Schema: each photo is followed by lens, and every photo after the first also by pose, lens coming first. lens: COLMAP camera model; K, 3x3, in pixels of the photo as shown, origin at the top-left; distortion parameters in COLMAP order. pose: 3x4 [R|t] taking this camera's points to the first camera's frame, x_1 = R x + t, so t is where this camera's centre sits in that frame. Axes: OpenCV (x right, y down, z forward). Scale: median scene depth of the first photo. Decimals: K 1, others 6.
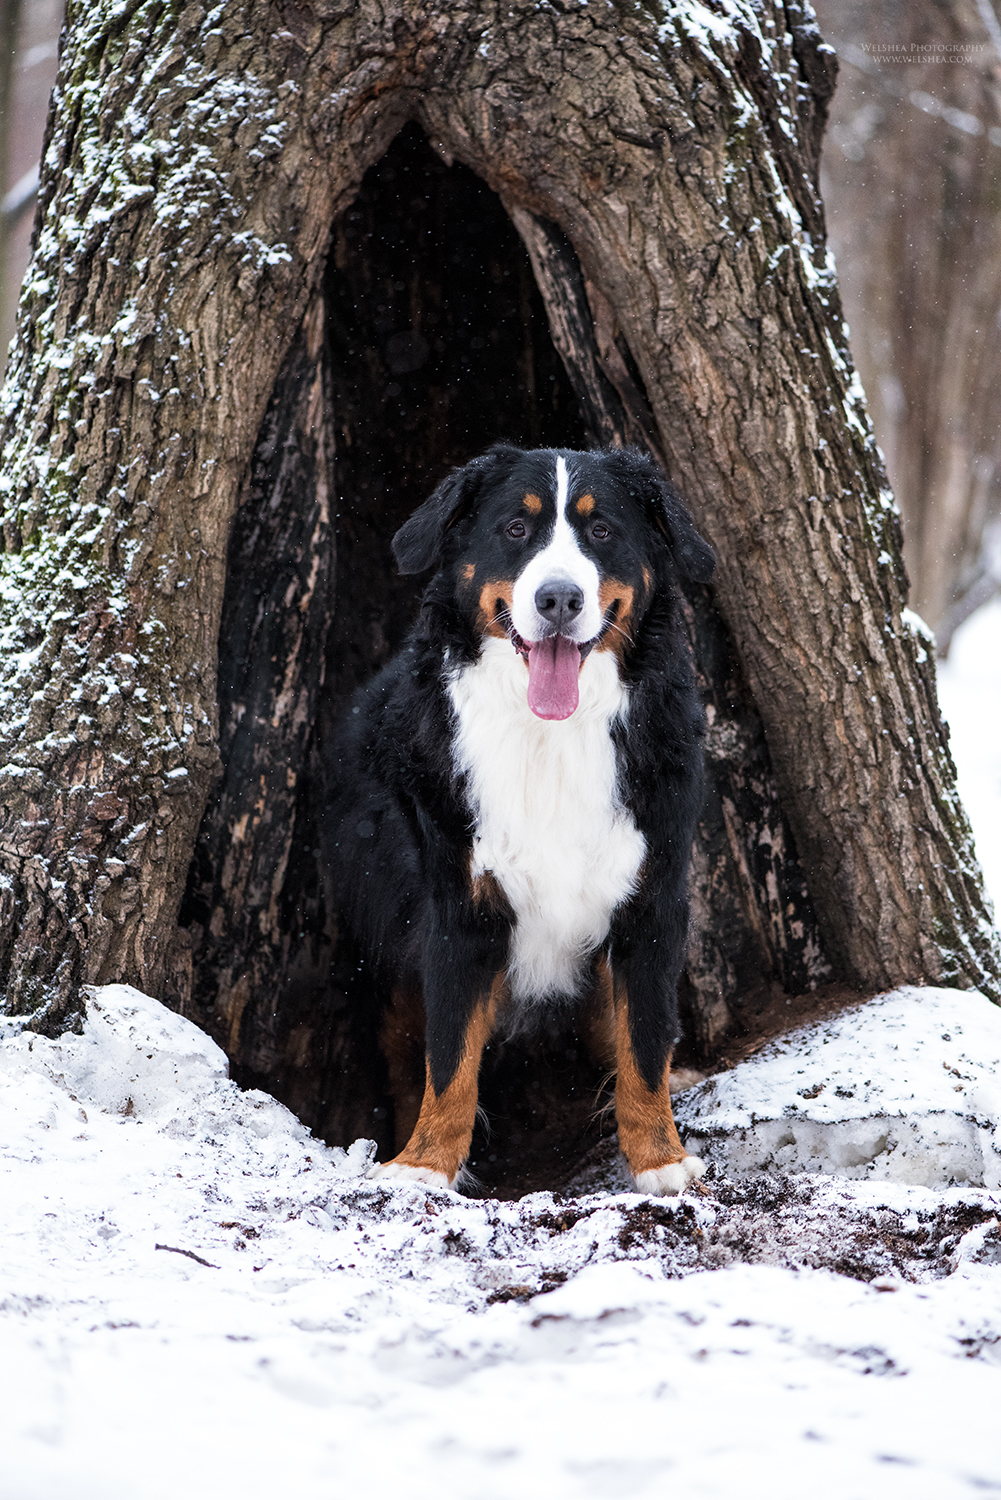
lens RADIAL K [[4754.6, 0, 500.5], [0, 4754.6, 750.0], [0, 0, 1]] dist [0.025355, 0.706133]
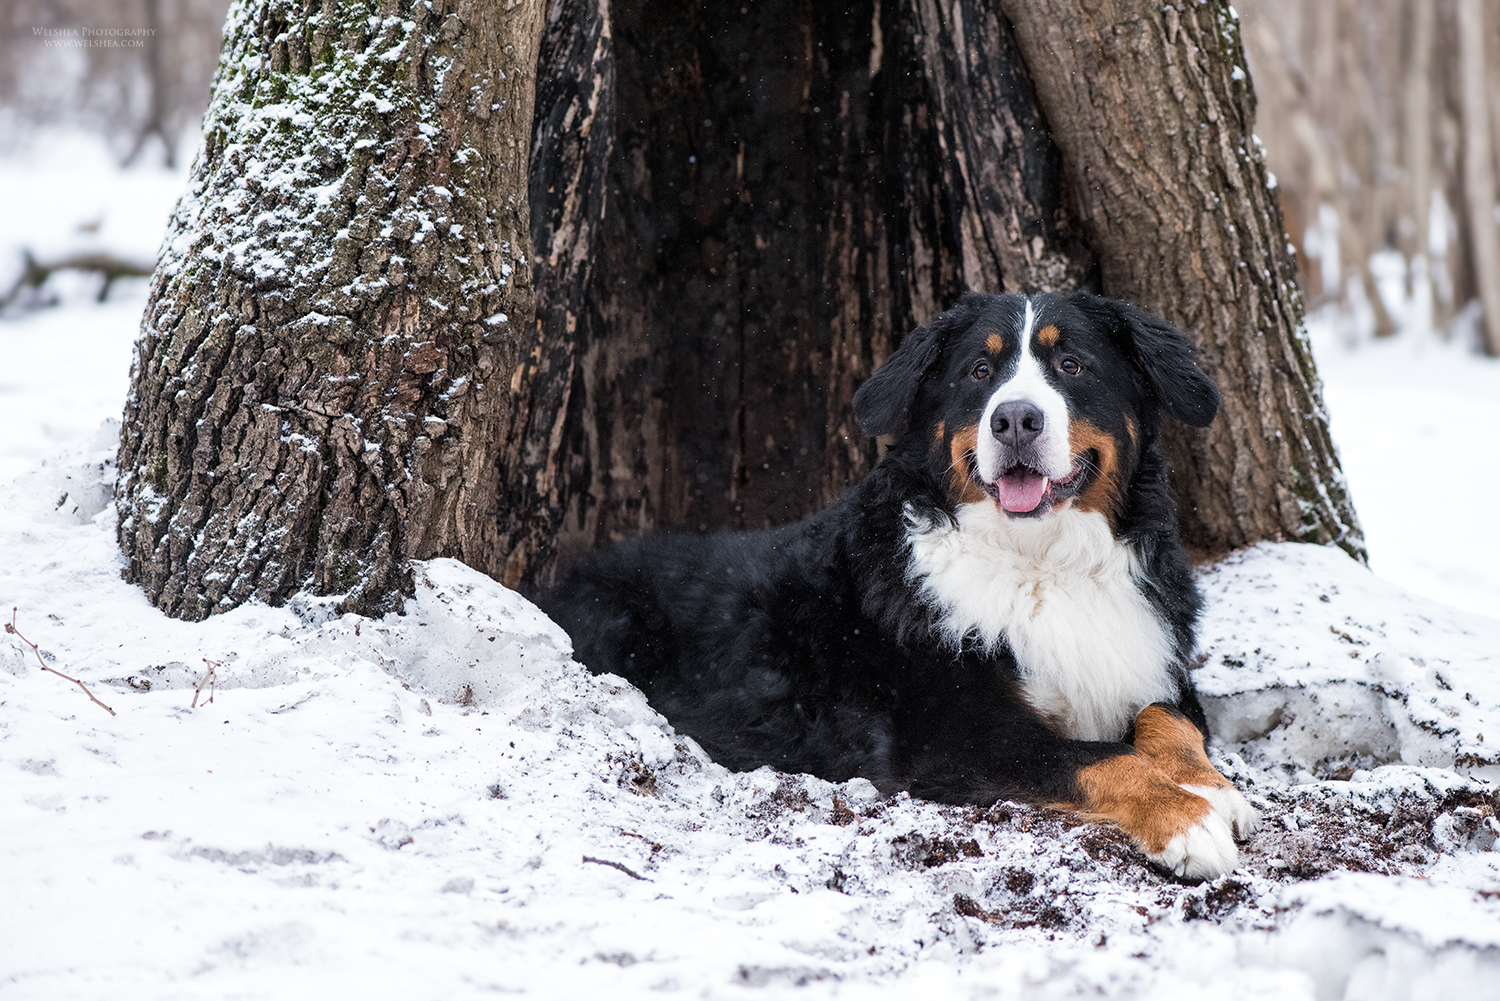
lens RADIAL K [[4754.6, 0, 750.0], [0, 4754.6, 500.5], [0, 0, 1]] dist [0.025355, 0.706133]
pose [[0.992801, -0.016258, 0.118665, -0.125988], [0.010625, 0.998793, 0.047946, -0.003482], [-0.119301, -0.046340, 0.991776, 0.108045]]
